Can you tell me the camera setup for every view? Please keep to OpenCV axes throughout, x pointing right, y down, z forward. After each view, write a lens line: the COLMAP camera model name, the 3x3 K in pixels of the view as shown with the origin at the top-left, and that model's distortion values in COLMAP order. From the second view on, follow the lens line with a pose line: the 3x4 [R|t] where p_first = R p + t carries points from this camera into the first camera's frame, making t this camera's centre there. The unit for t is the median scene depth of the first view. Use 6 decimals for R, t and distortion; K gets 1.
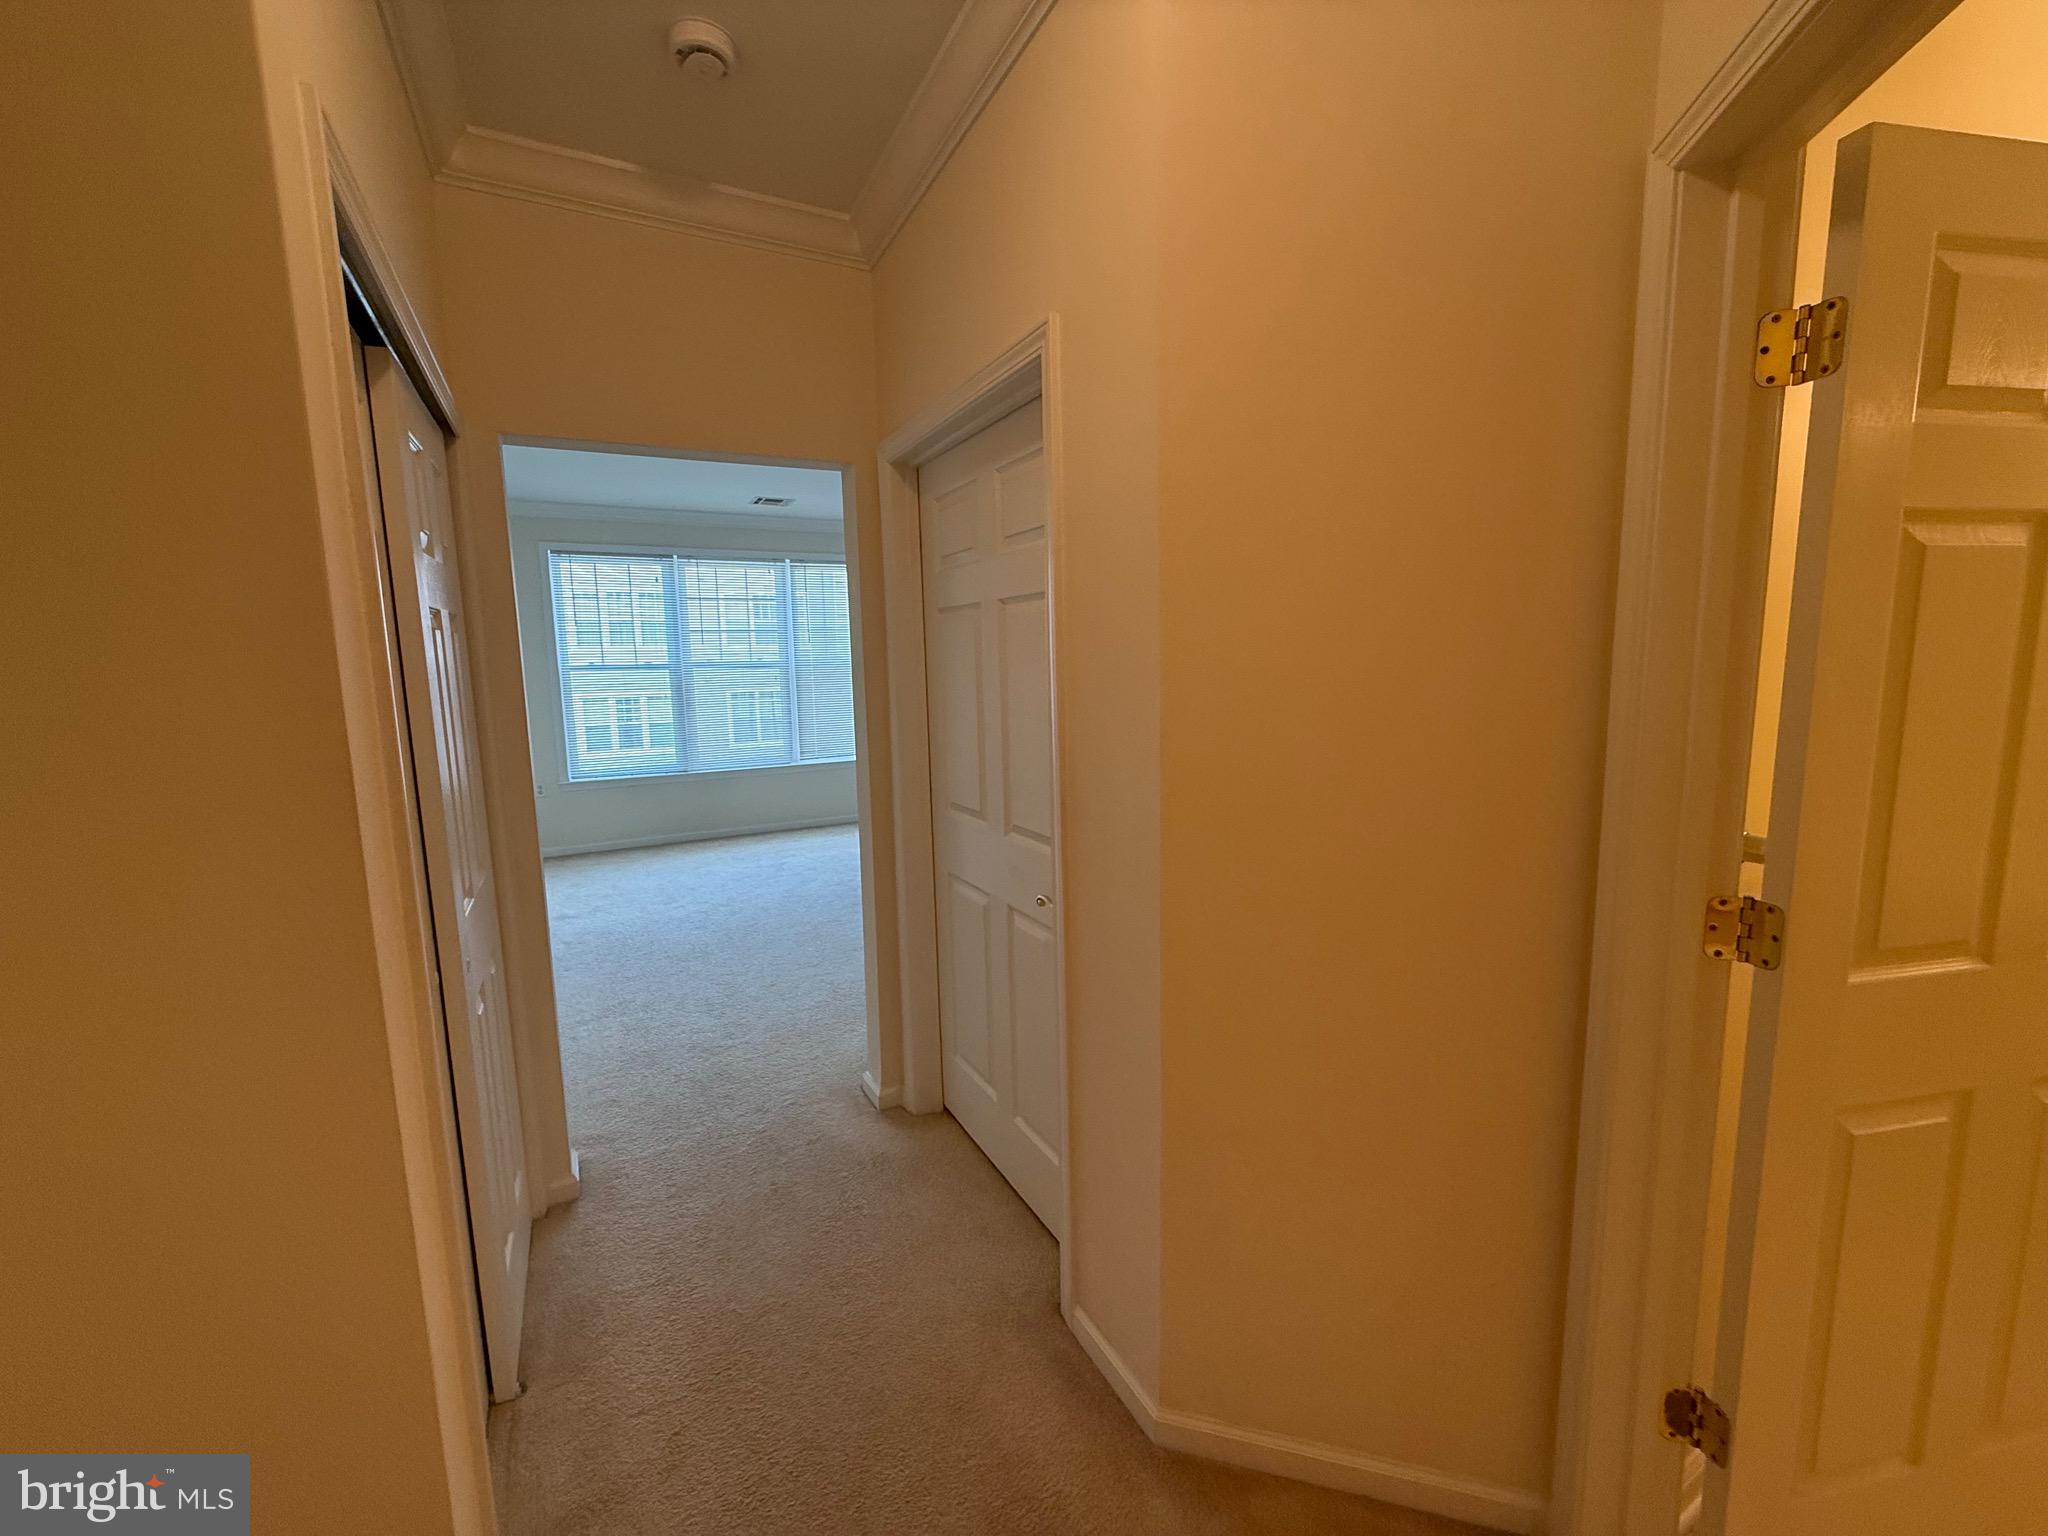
lens RADIAL K [[823.3, 0, 1020.4], [0, 823.3, 768.6], [0, 0, 1]] dist [-0.000166, 0.000031]
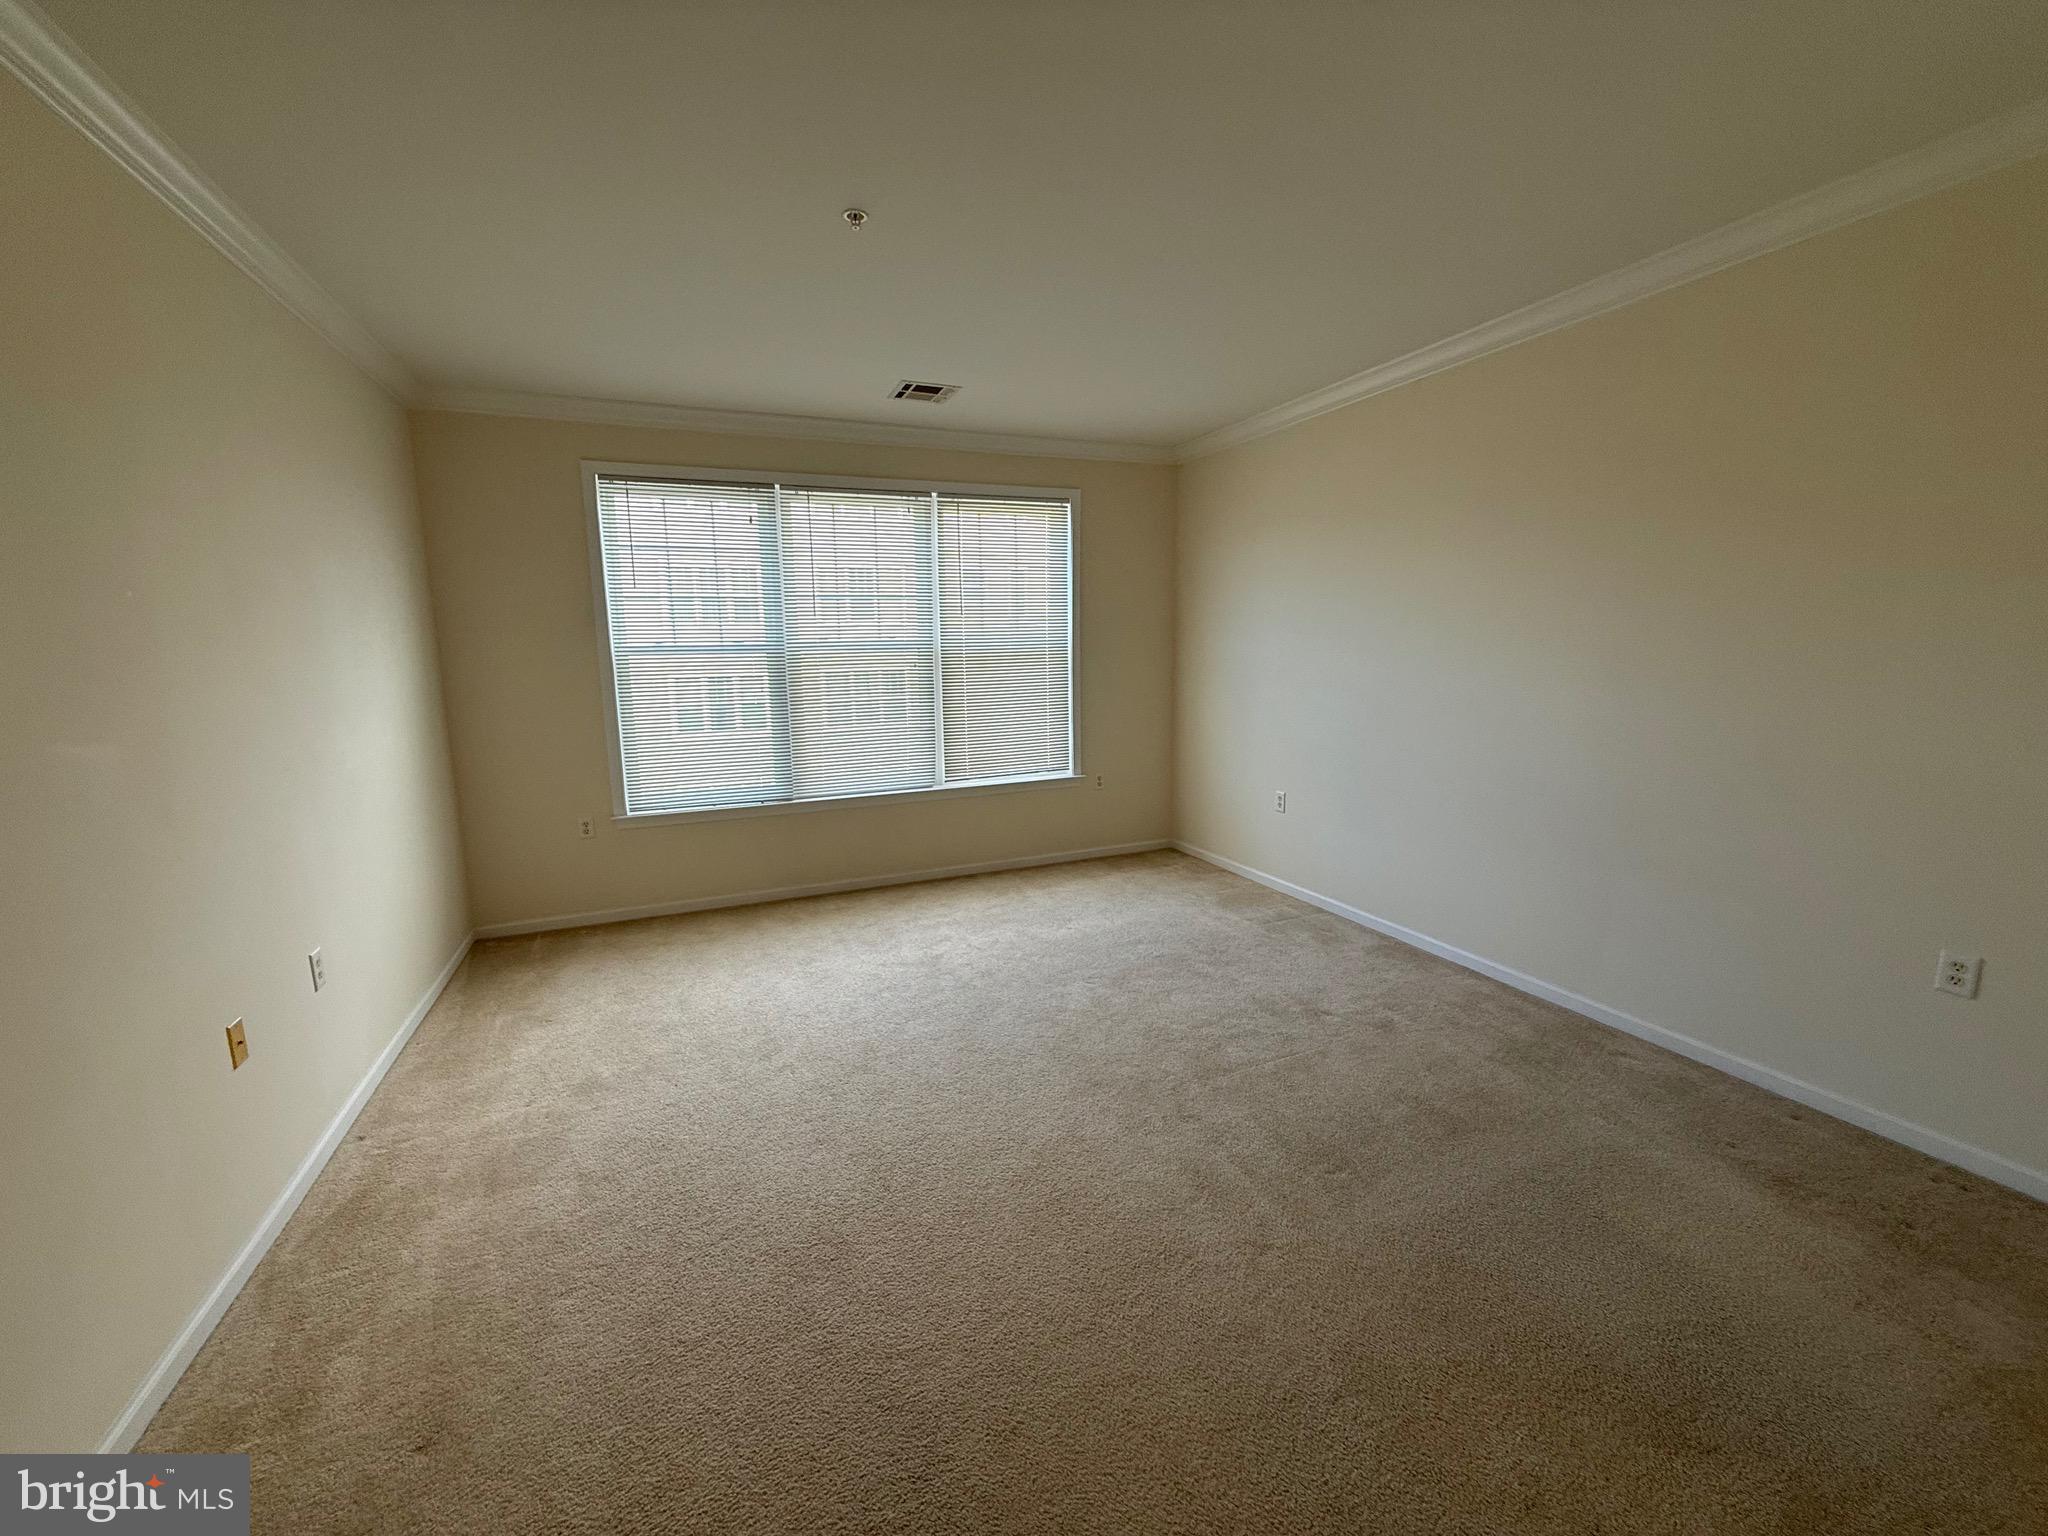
lens RADIAL K [[823.3, 0, 1017.0], [0, 823.3, 761.5], [0, 0, 1]] dist [-0.000166, 0.000031]
pose [[0.994836, 0.015560, -0.100298, -0.144978], [-0.013835, 0.999745, 0.017873, -0.043739], [0.100550, -0.016394, 0.994797, 0.326872]]
